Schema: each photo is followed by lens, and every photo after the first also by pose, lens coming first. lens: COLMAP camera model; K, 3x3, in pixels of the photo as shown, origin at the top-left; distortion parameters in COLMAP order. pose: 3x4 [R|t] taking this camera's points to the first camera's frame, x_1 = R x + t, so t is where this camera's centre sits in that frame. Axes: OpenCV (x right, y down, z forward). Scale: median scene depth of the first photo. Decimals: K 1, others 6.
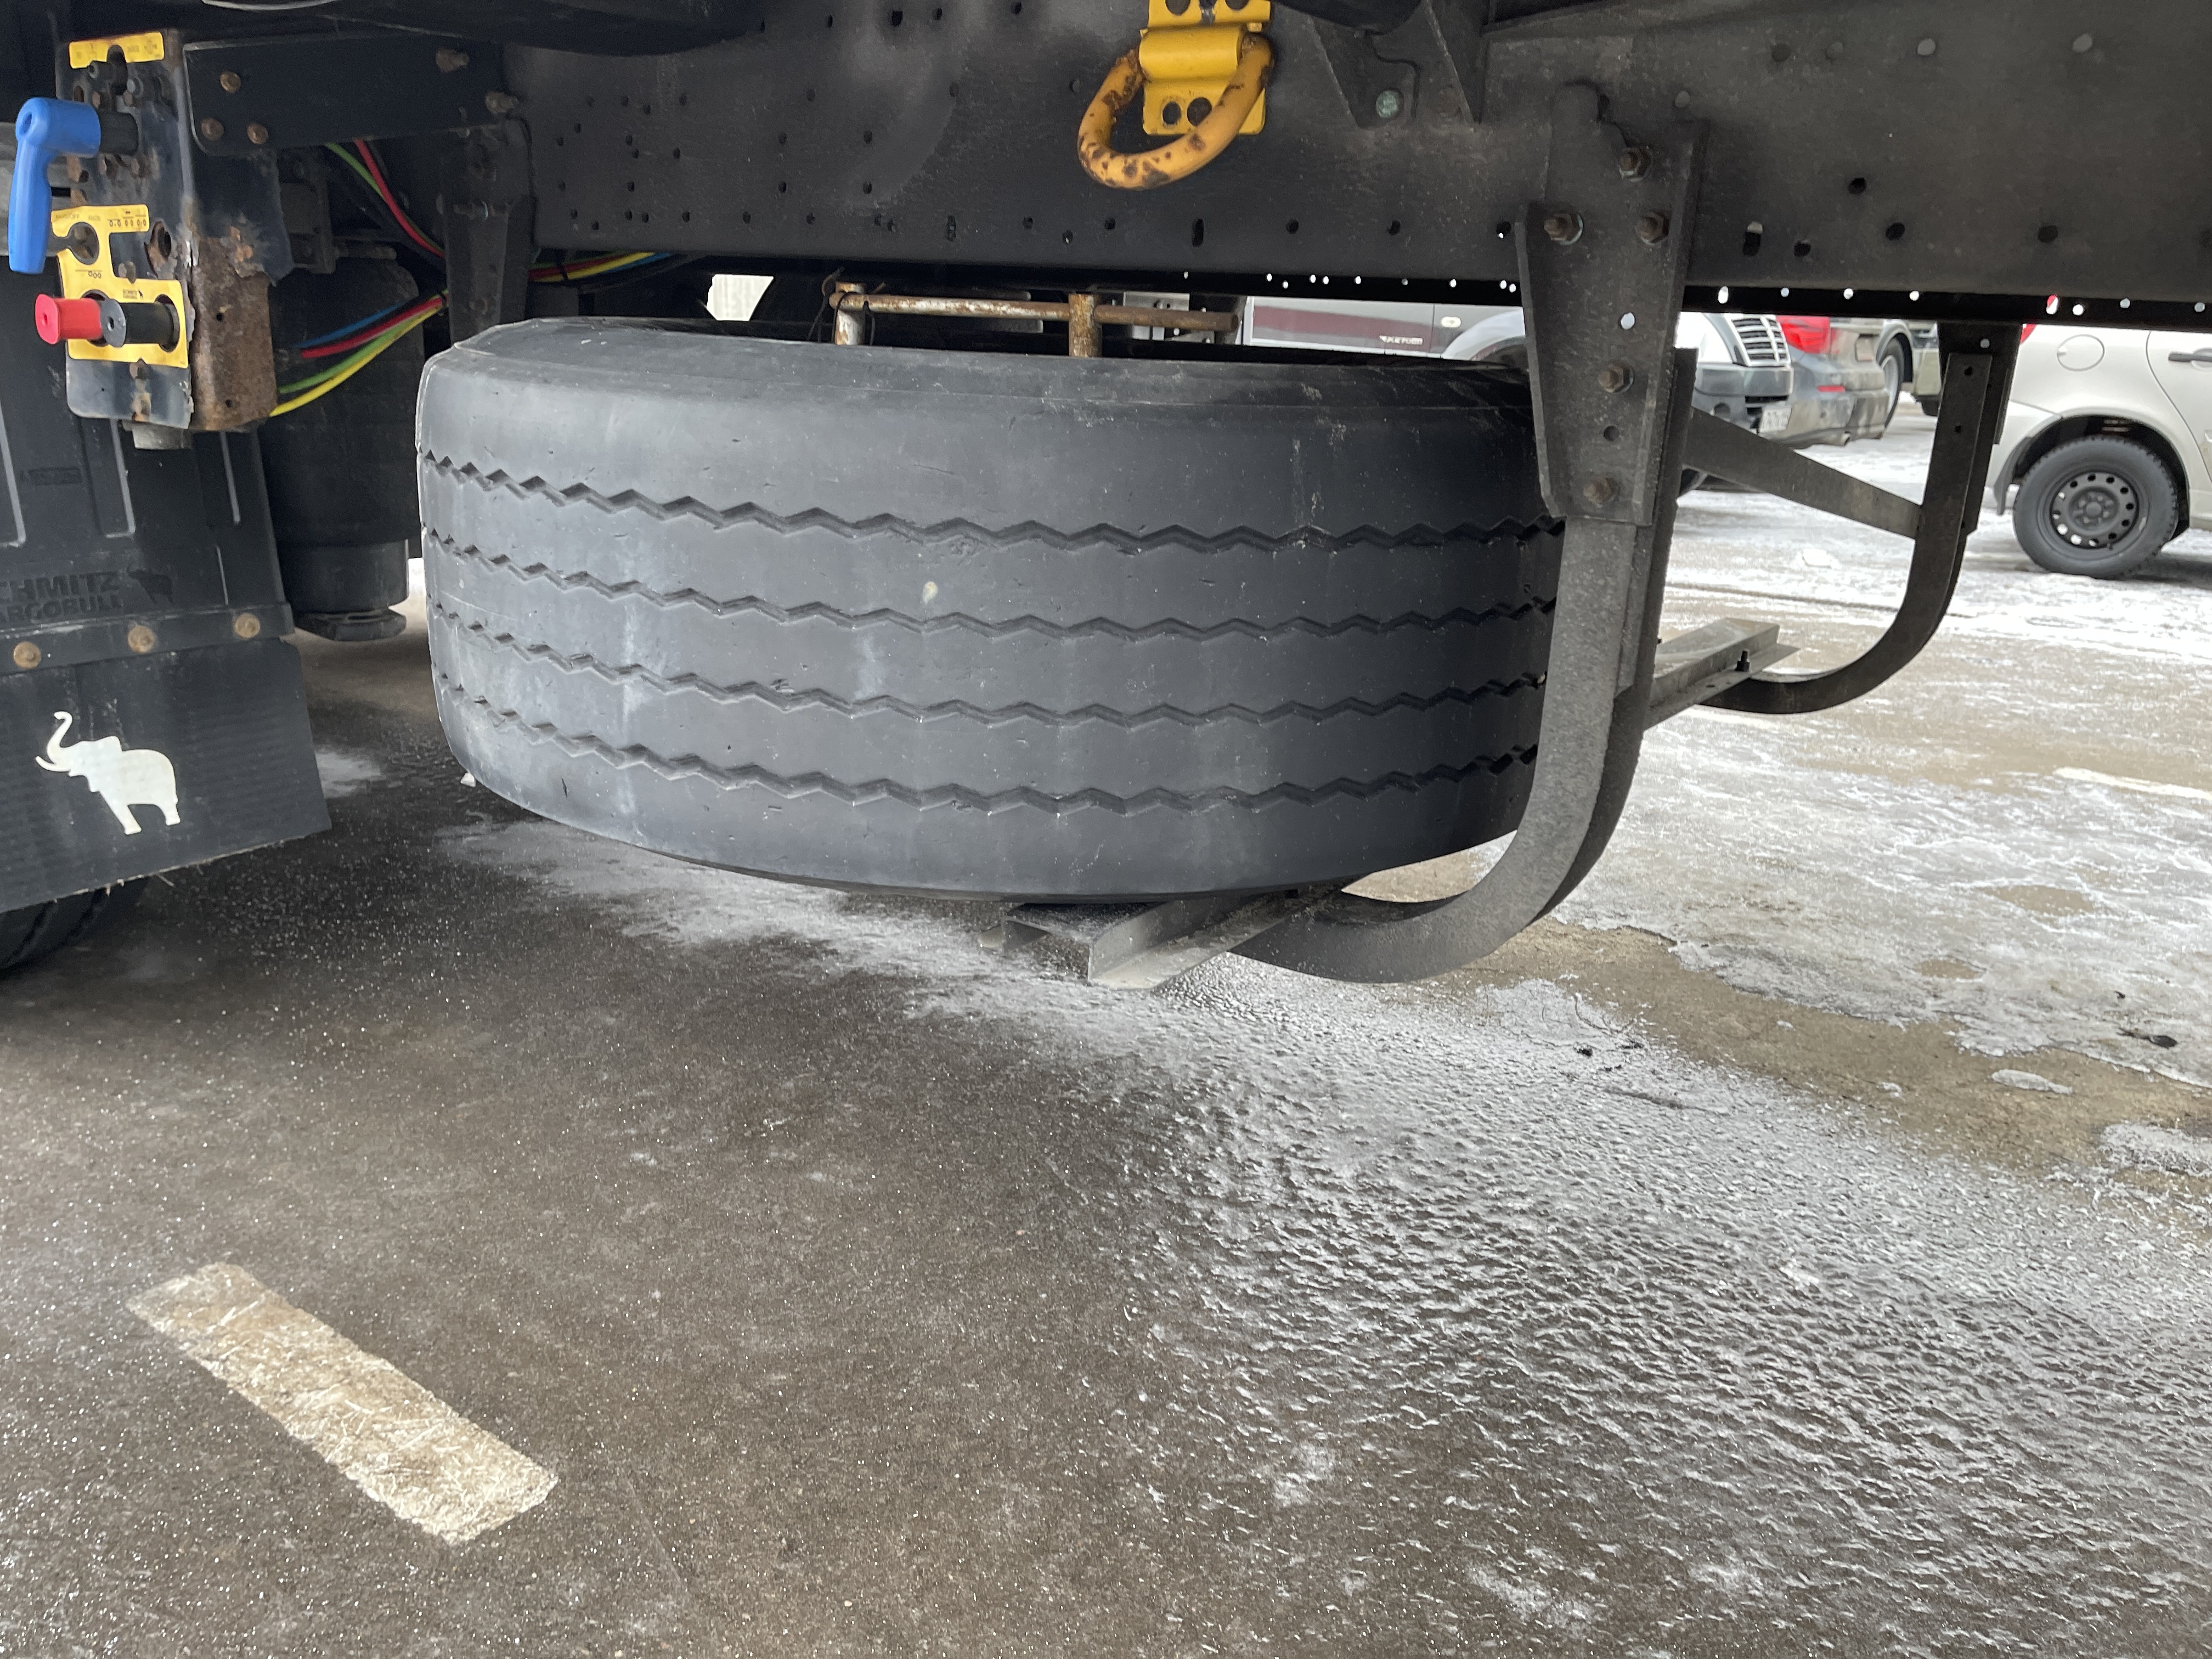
lens RADIAL K [[1658.9, 0, 1123.1], [0, 1658.9, 822.8], [0, 0, 1]] dist [0.100746, -0.119260]
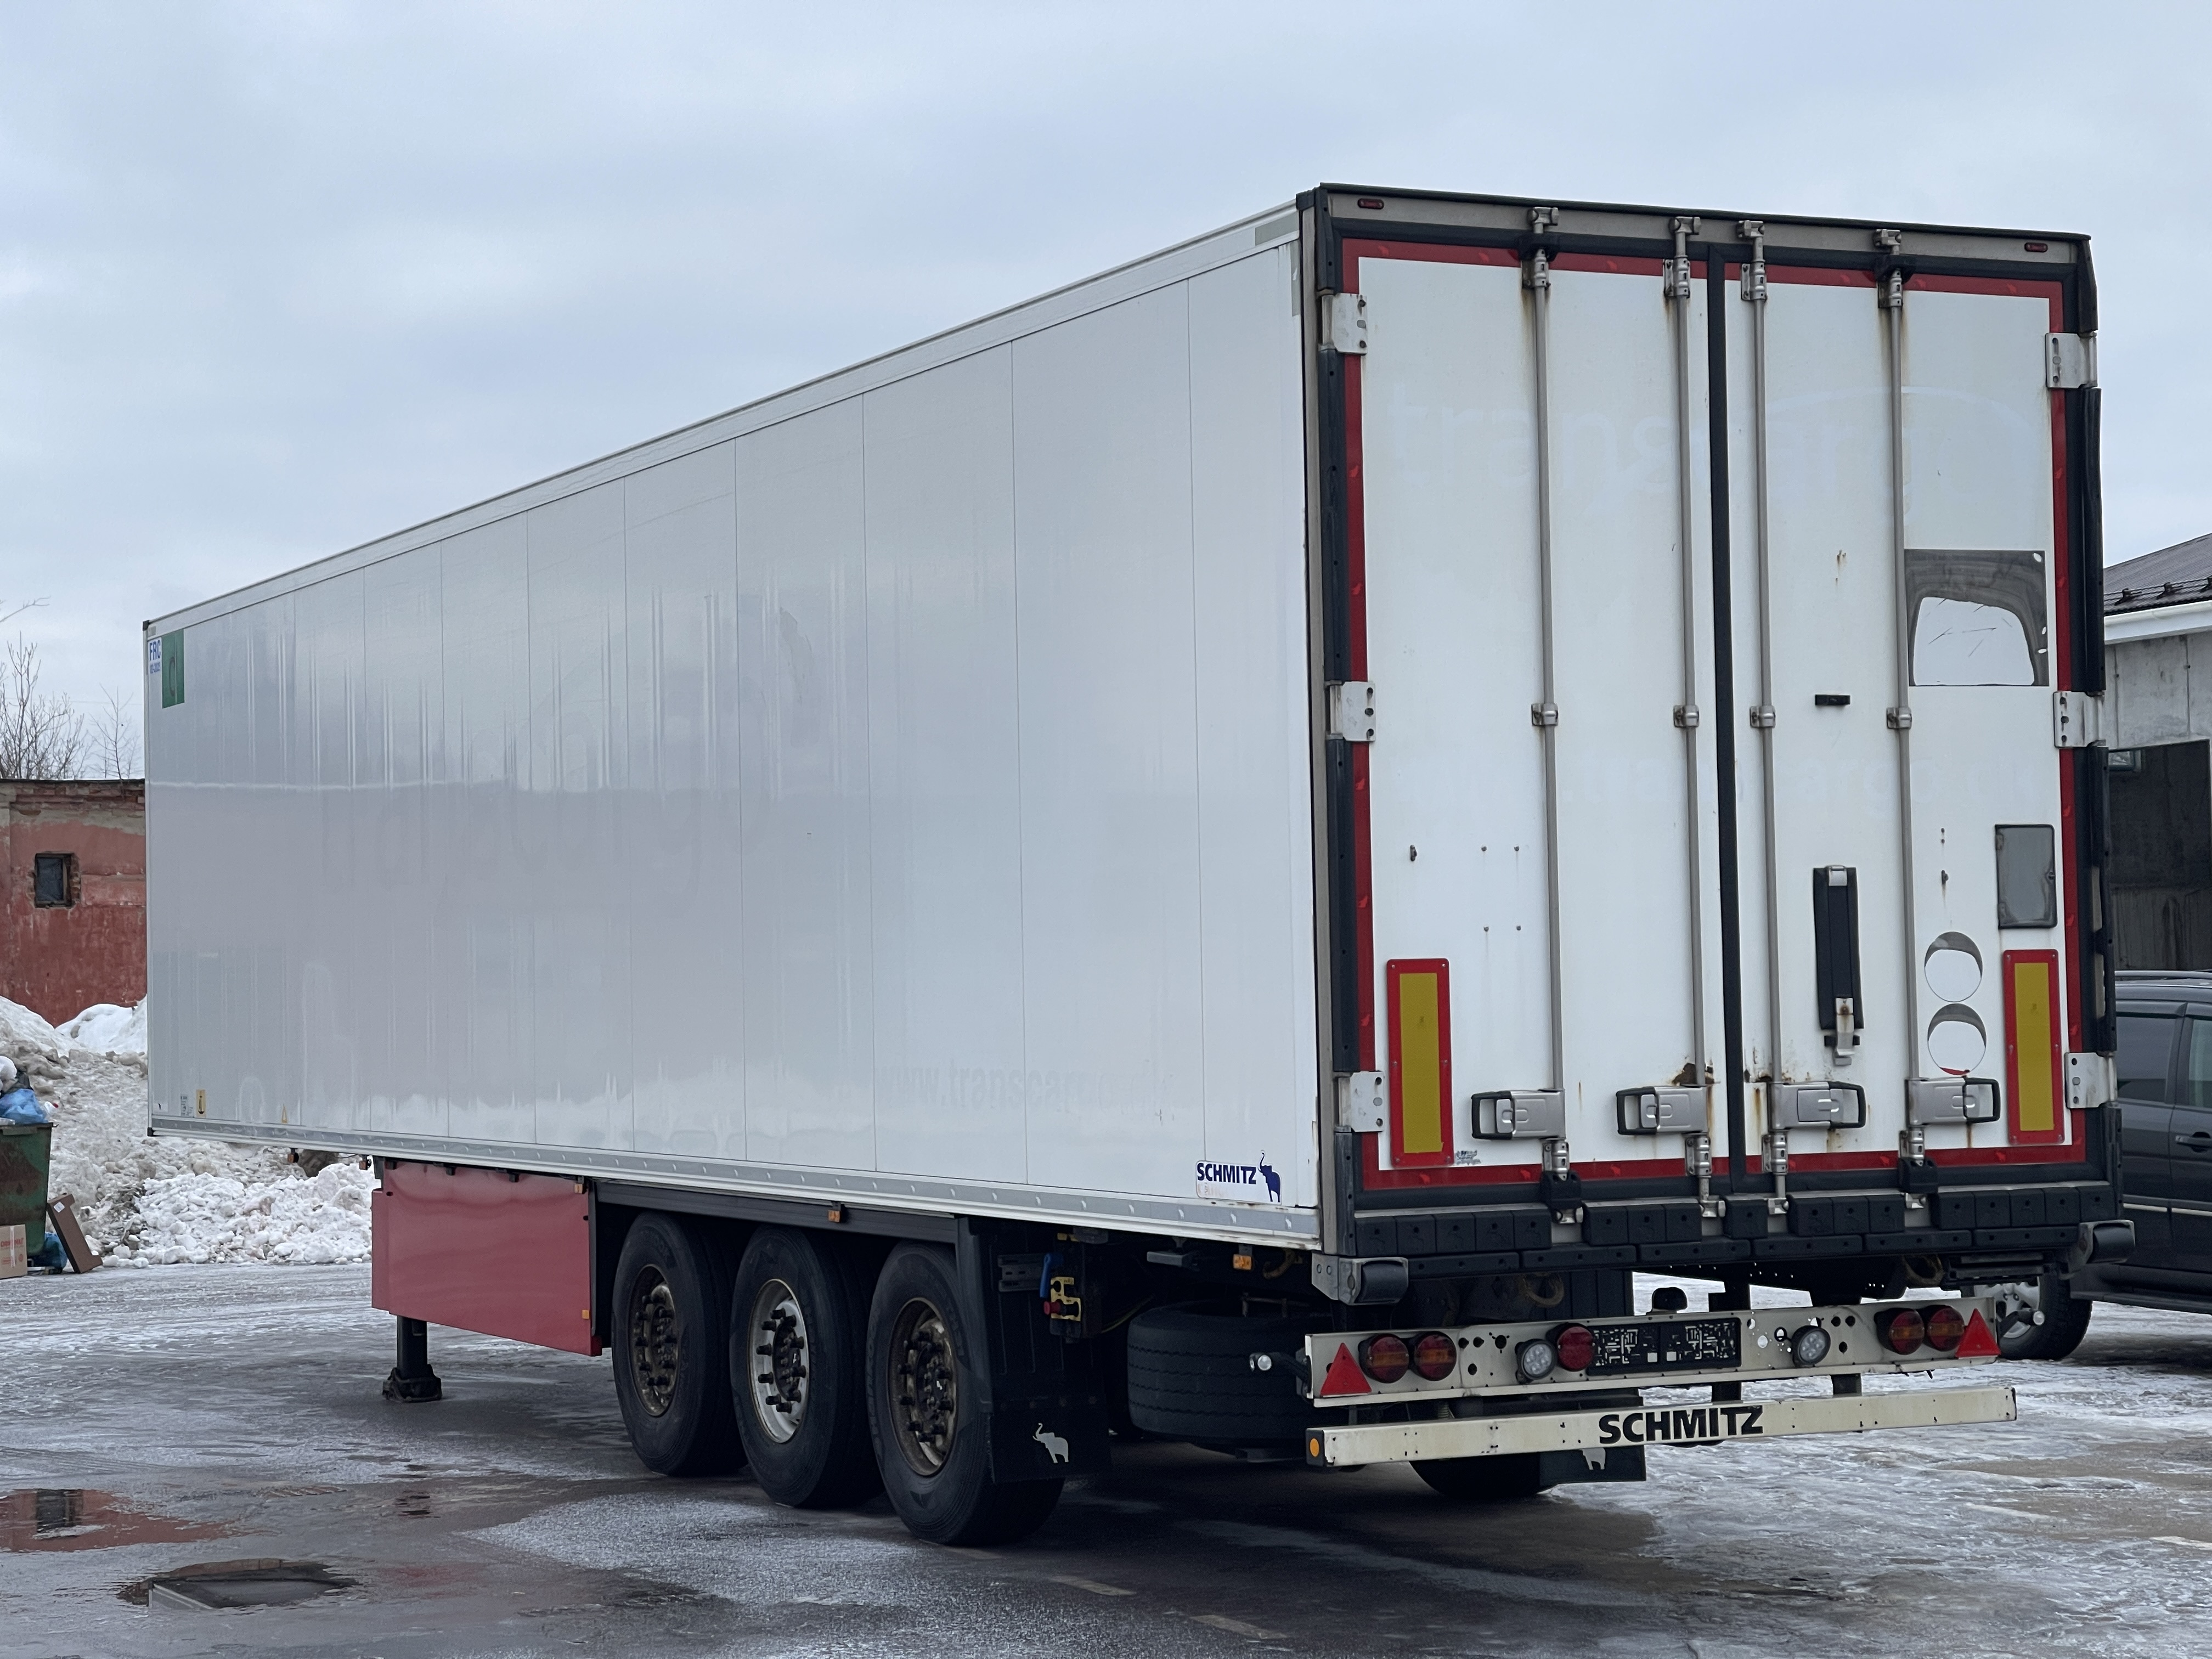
lens RADIAL K [[4061.8, 0, 1039.6], [0, 4061.8, 839.4], [0, 0, 1]] dist [0.226160, 0.460178]
pose [[0.867782, -0.085453, -0.489542, 1.959894], [-0.081368, 0.947377, -0.309607, 0.767366], [0.490238, 0.308505, 0.815164, -3.399377]]
